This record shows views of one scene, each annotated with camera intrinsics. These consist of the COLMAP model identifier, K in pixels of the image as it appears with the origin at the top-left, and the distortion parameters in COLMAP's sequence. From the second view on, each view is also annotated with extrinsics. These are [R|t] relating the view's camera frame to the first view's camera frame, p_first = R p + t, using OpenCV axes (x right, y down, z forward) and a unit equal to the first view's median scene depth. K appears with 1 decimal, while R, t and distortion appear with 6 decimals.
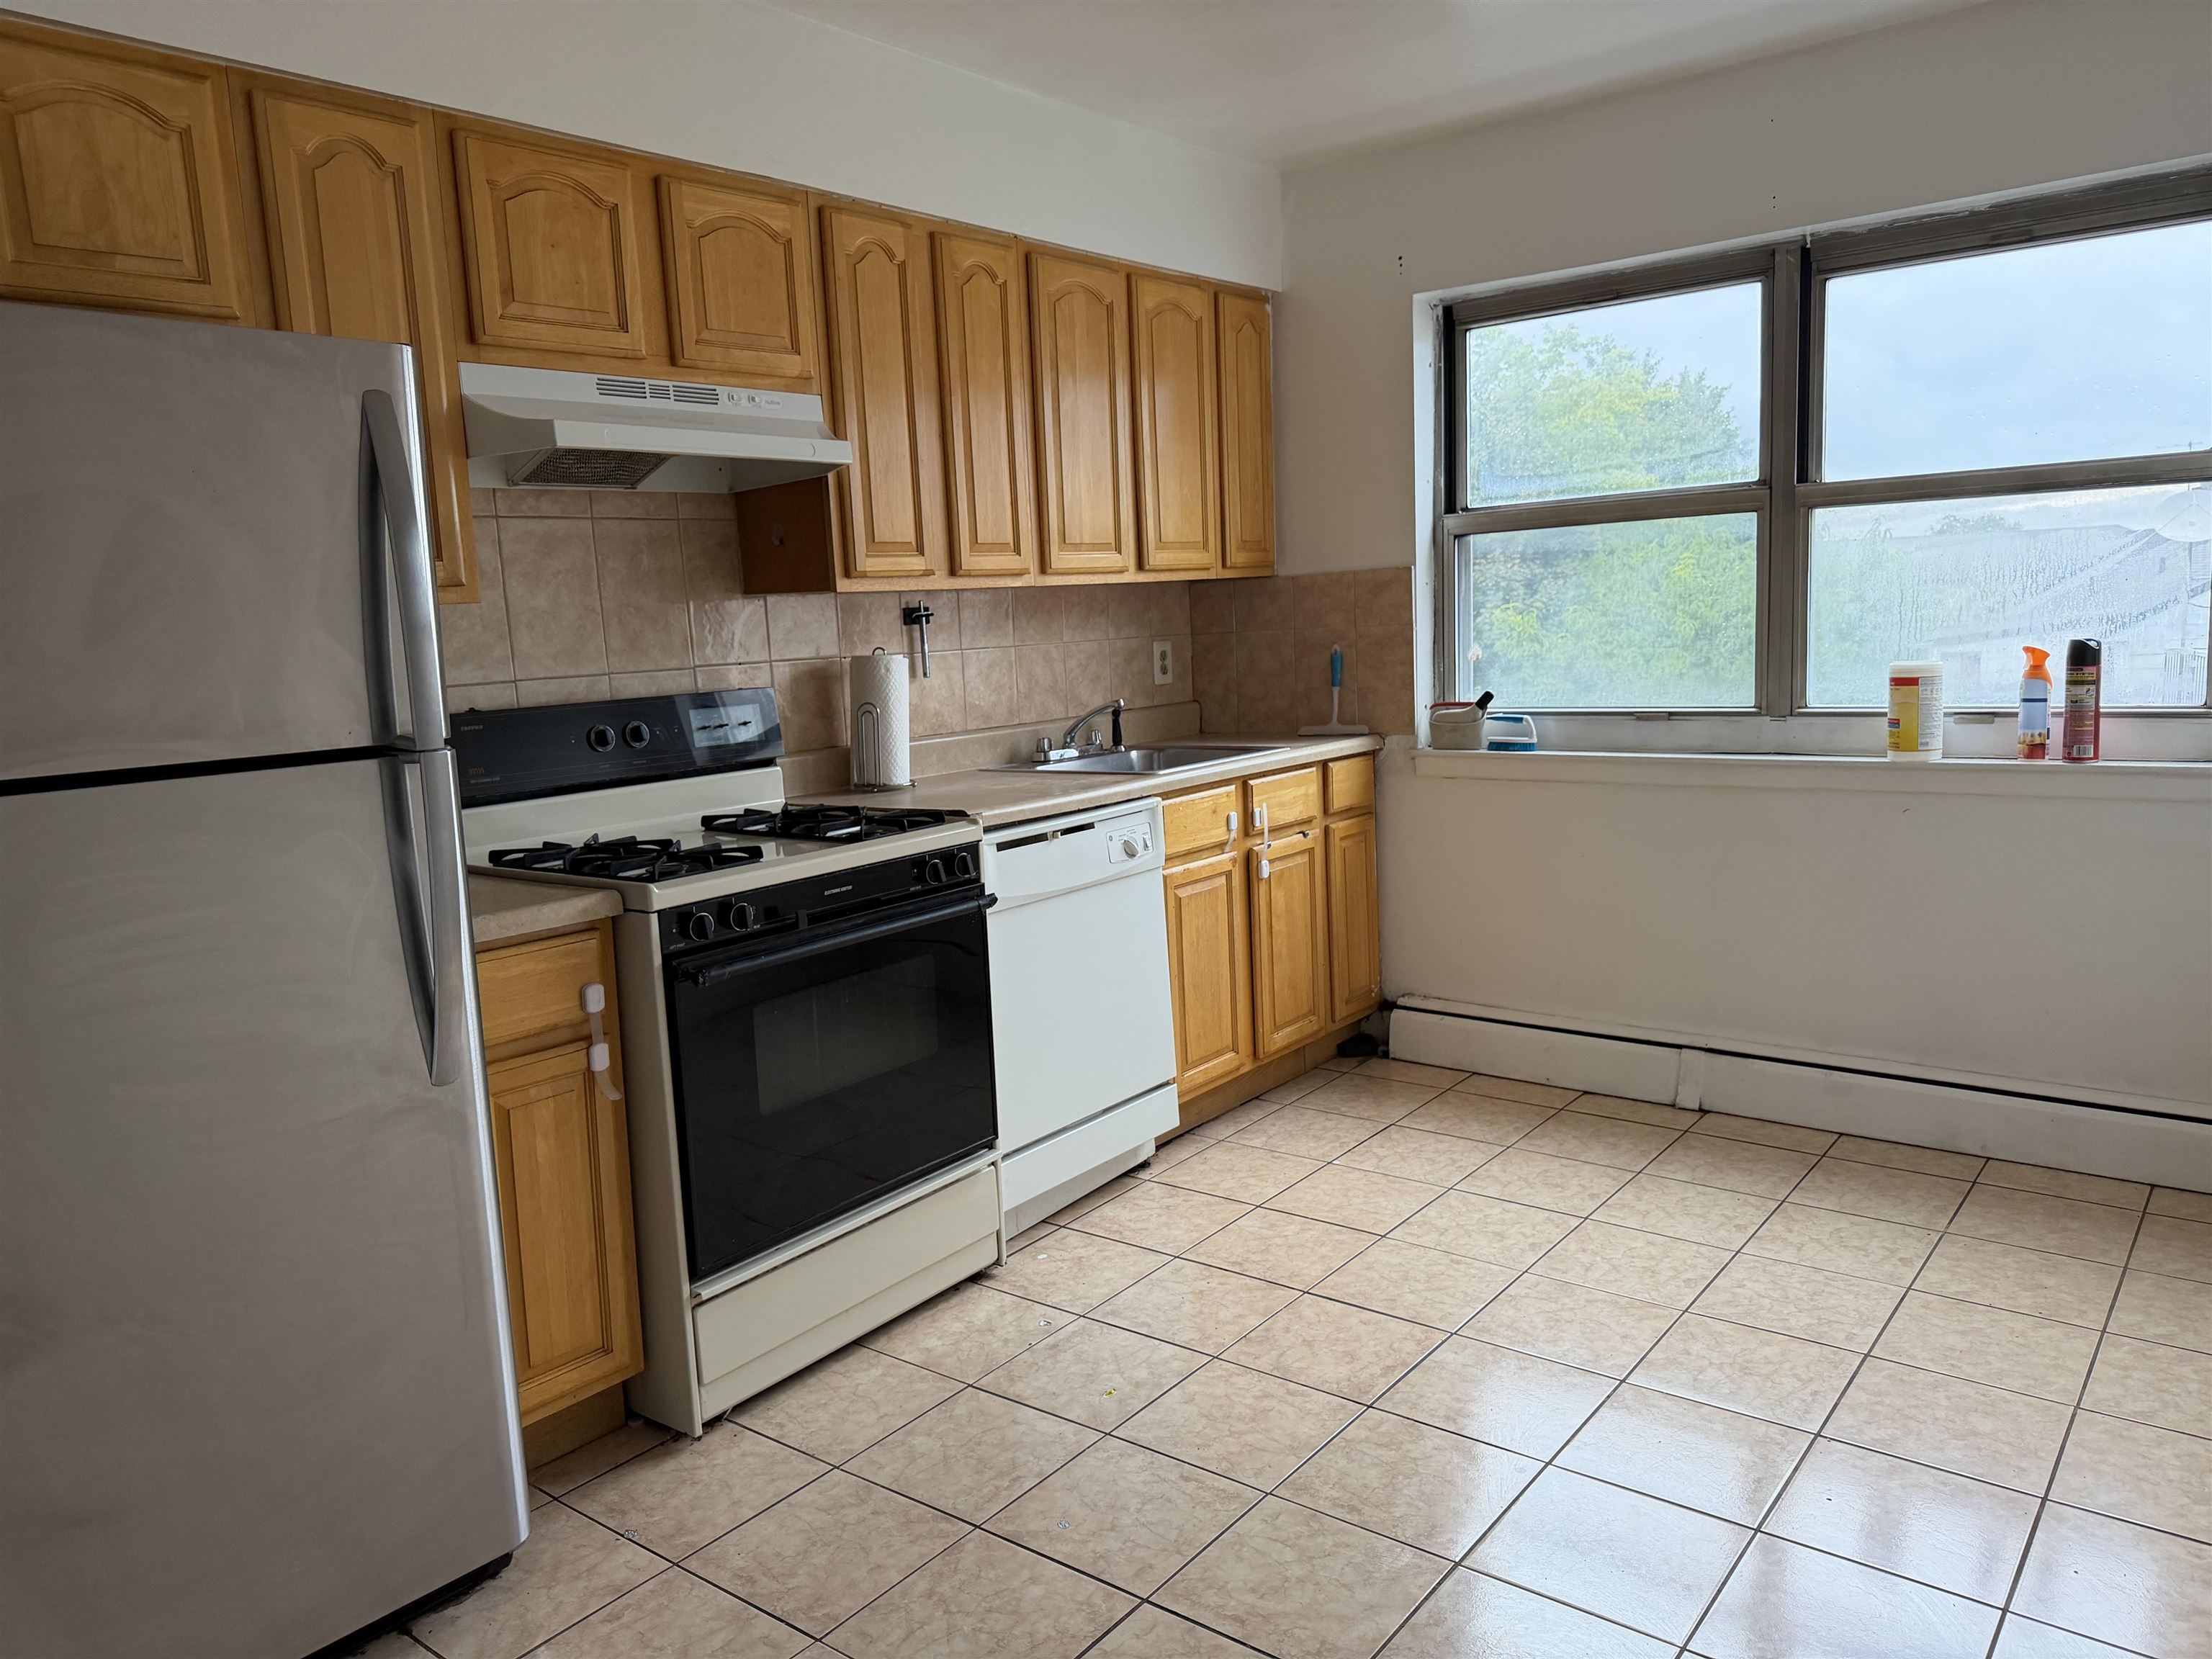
lens RADIAL K [[1577.8, 0, 1103.6], [0, 1577.8, 824.6], [0, 0, 1]] dist [0.099388, -0.161666]
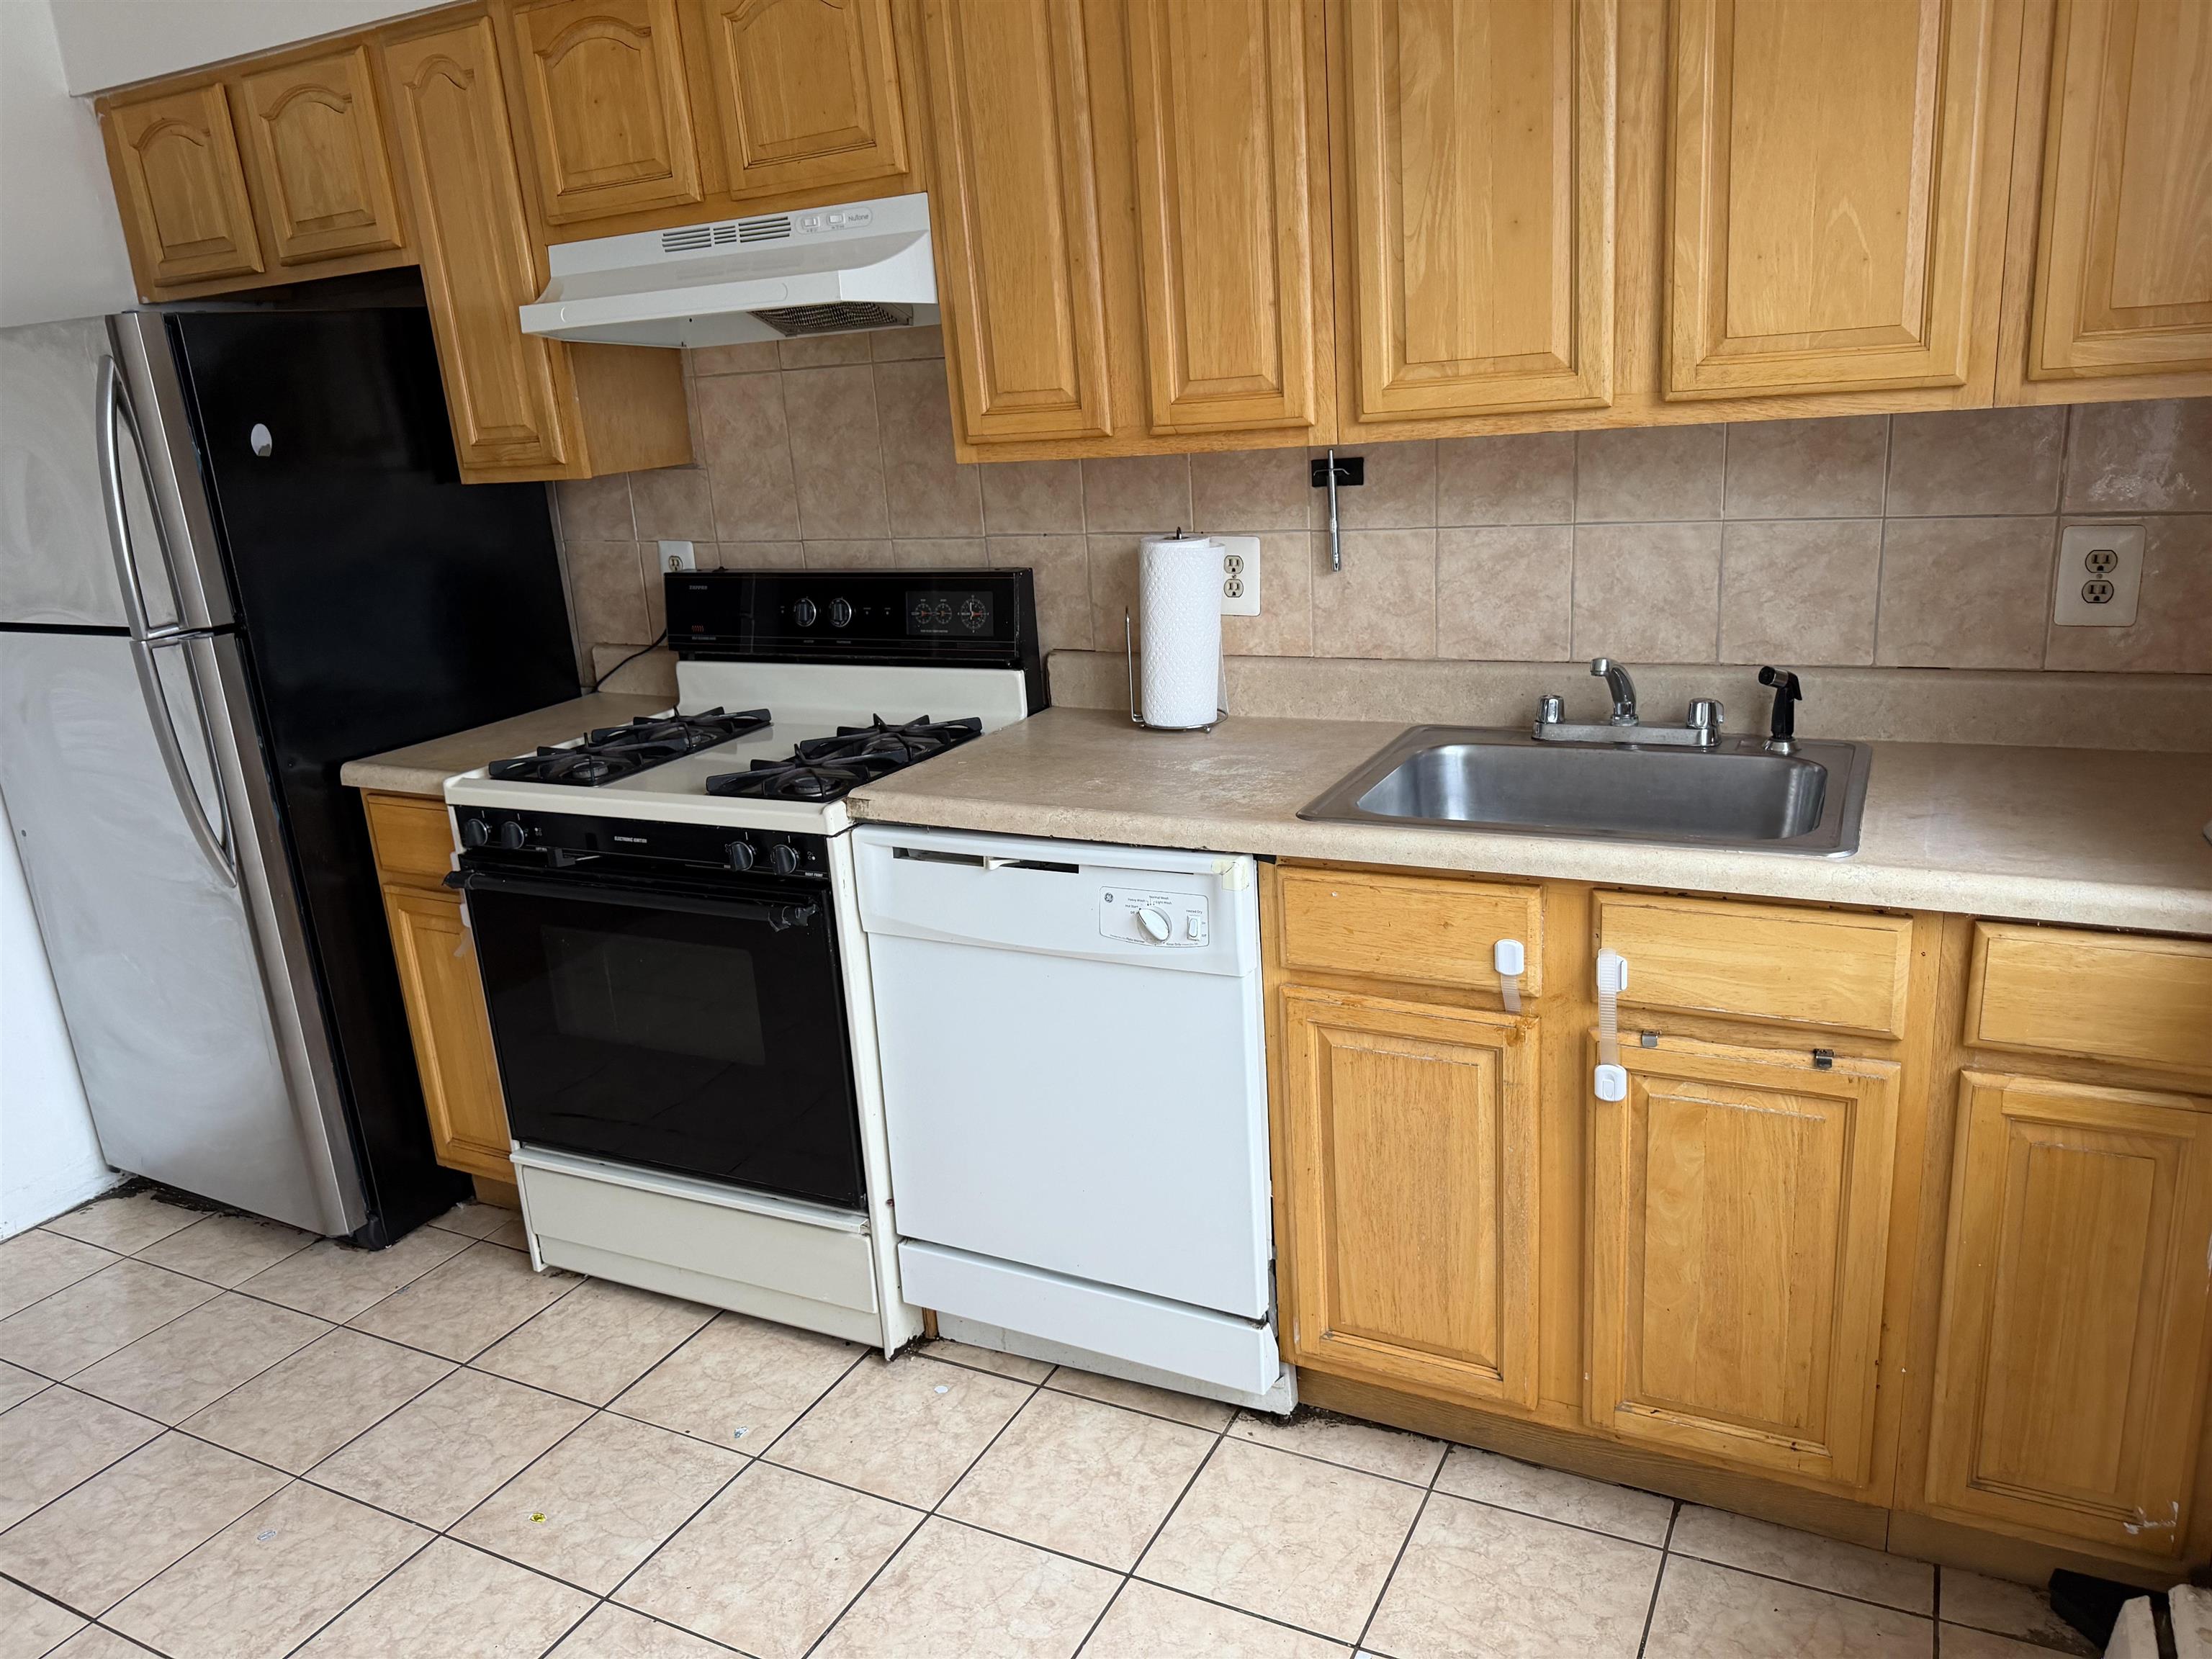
lens RADIAL K [[1577.8, 0, 1103.6], [0, 1577.8, 824.6], [0, 0, 1]] dist [0.099388, -0.161666]
pose [[0.179047, 0.302112, -0.936307, 0.514951], [-0.072124, 0.953155, 0.293756, -0.179730], [0.981193, 0.014934, 0.192449, 0.792891]]
